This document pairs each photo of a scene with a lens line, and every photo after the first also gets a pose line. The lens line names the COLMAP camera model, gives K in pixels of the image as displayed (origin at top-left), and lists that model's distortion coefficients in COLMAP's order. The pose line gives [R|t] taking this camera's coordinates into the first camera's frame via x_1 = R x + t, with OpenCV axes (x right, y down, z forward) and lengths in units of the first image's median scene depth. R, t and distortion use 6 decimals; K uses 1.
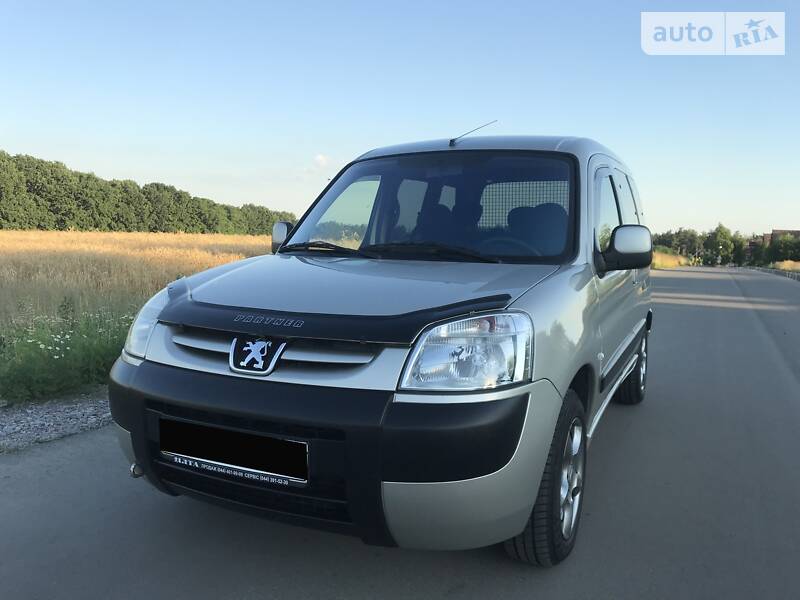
lens RADIAL K [[657.0, 0, 400.0], [0, 657.0, 300.0], [0, 0, 1]] dist [0.030582, -0.017766]
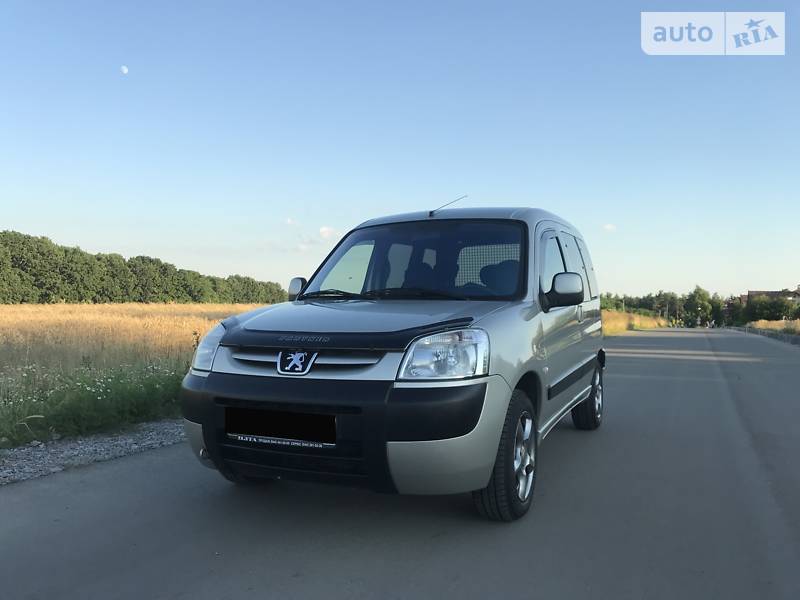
lens RADIAL K [[657.0, 0, 400.0], [0, 657.0, 300.0], [0, 0, 1]] dist [0.030582, -0.017766]
pose [[0.999587, -0.018072, 0.022332, -0.019349], [0.020266, 0.994548, -0.102294, 0.083362], [-0.020362, 0.102704, 0.994504, -0.365146]]
